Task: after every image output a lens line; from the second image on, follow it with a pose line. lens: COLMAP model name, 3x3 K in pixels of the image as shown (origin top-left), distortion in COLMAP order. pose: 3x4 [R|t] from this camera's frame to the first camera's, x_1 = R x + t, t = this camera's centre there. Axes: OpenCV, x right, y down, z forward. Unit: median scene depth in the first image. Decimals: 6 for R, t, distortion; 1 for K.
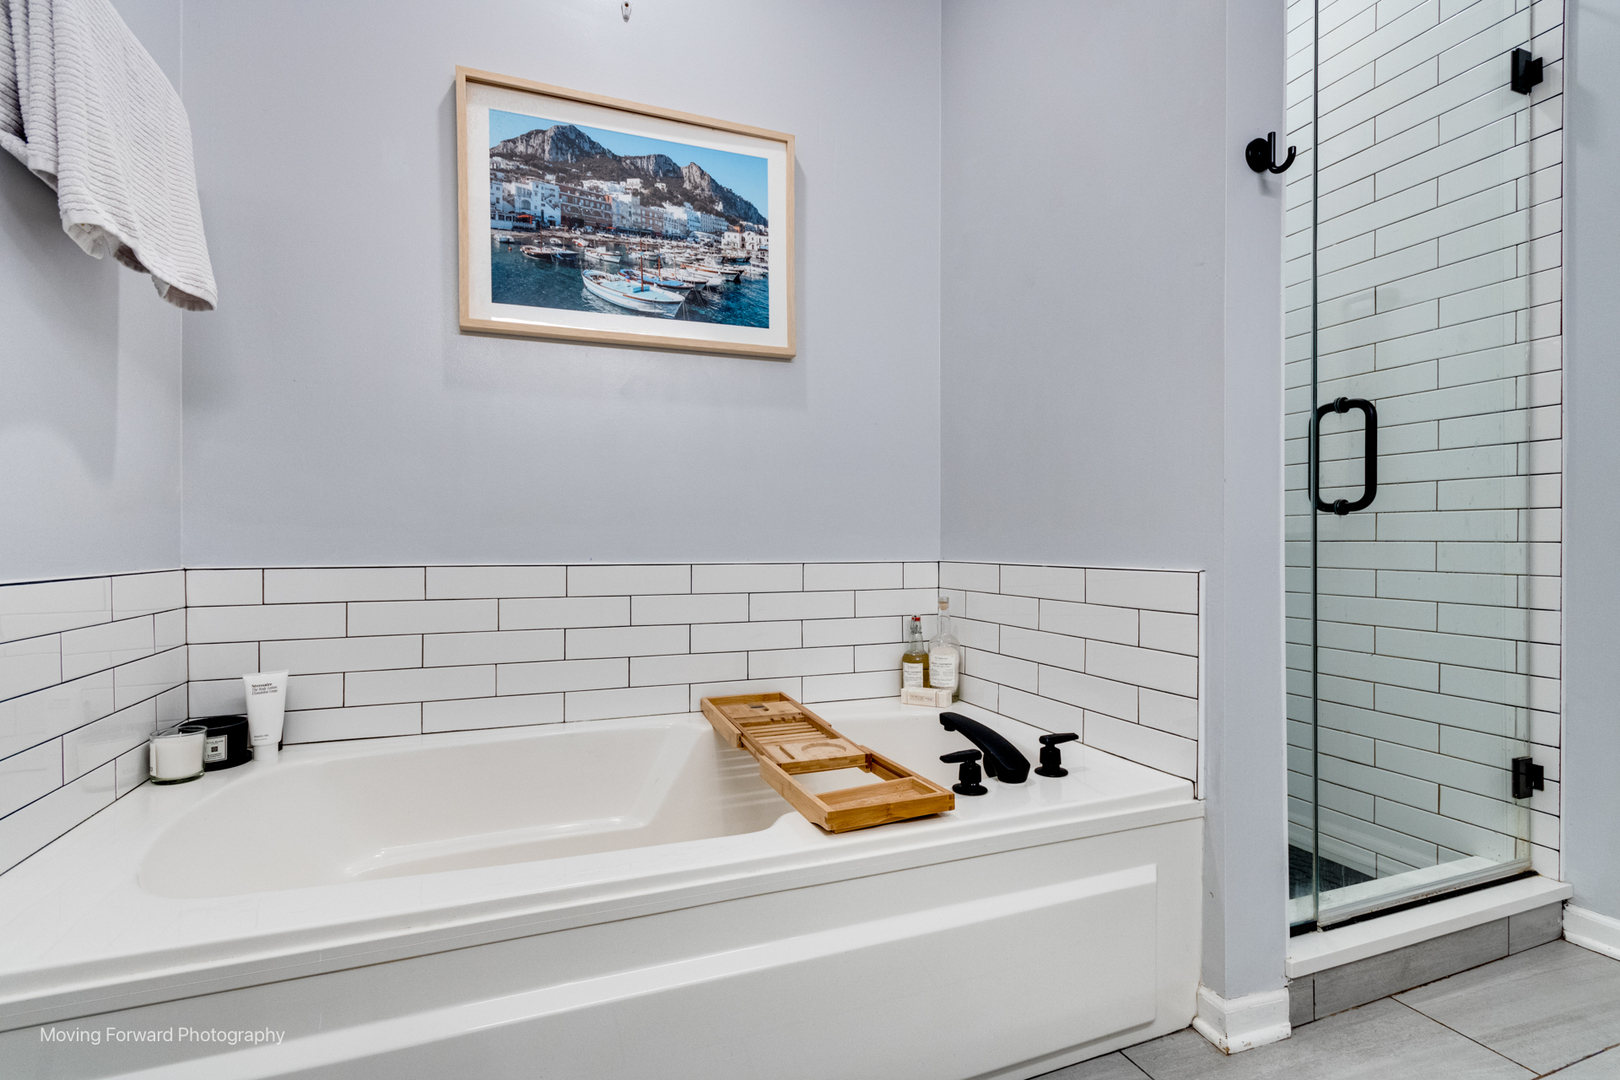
lens RADIAL K [[743.4, 0, 808.6], [0, 743.4, 544.6], [0, 0, 1]] dist [0.001704, 0.000499]
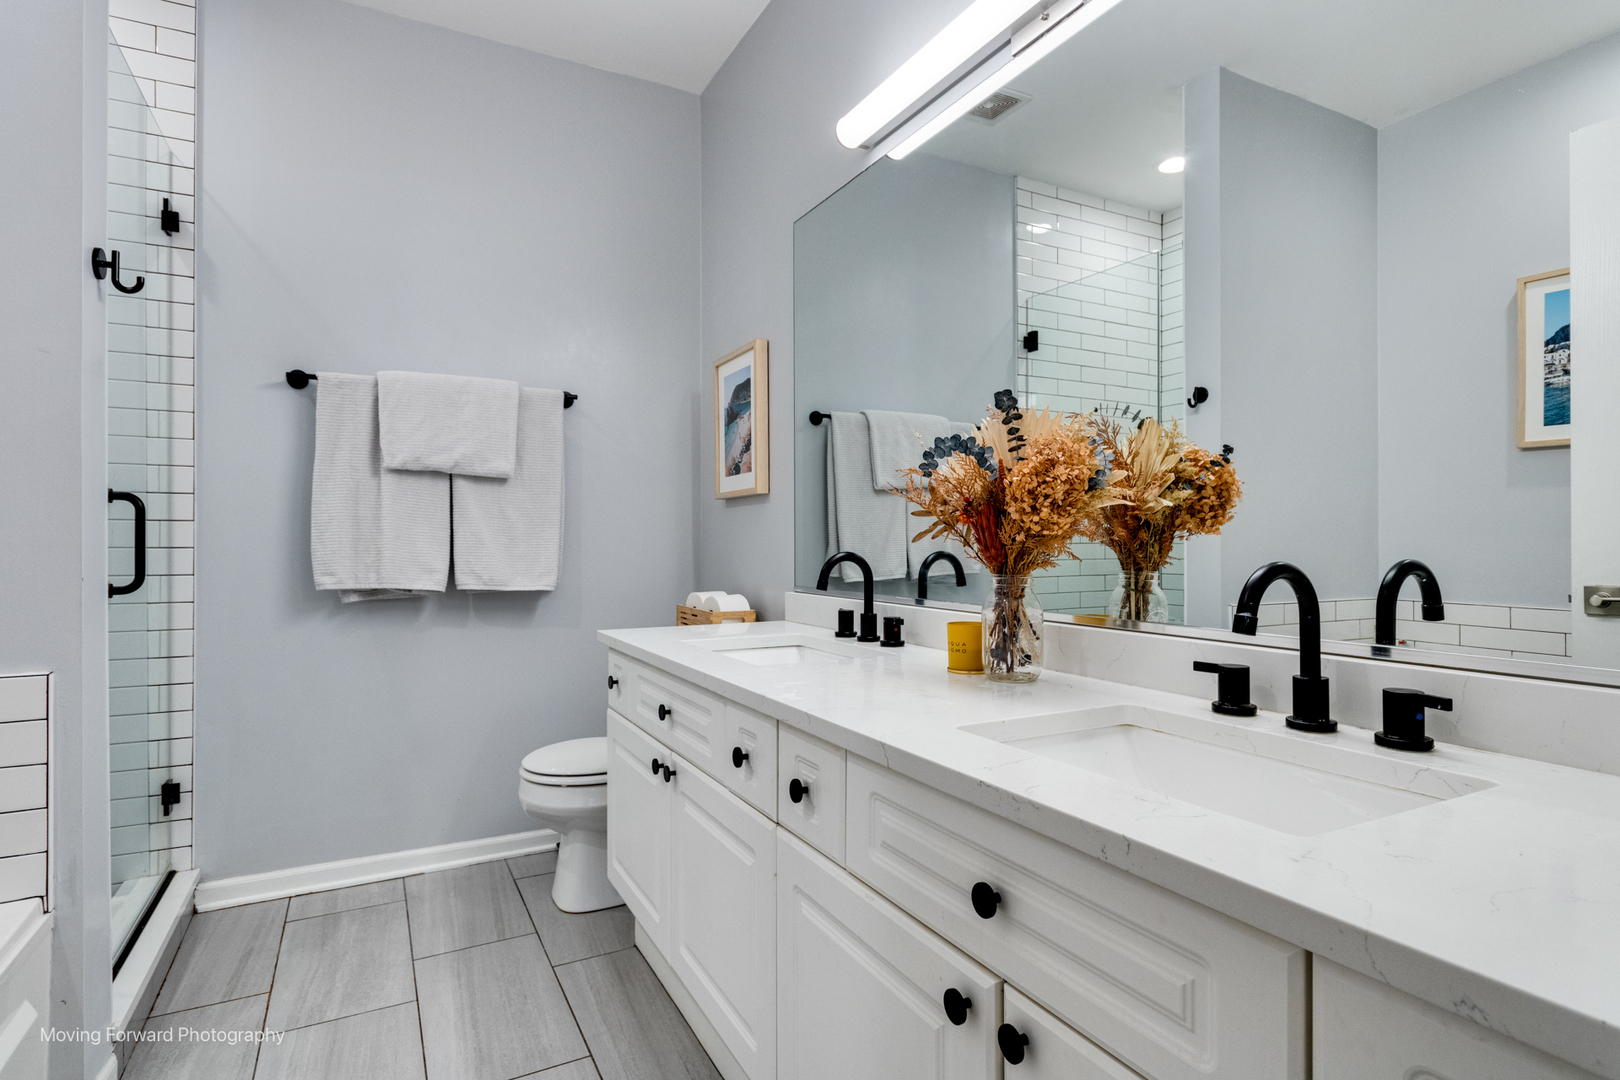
lens RADIAL K [[838.5, 0, 810.0], [0, 838.5, 540.0], [0, 0, 1]] dist [-0.000180, 0.000000]
pose [[-0.117321, -0.001307, 0.993093, -0.536966], [0.003789, 0.999991, 0.001764, -0.108373], [-0.993087, 0.003969, -0.117315, 0.123812]]
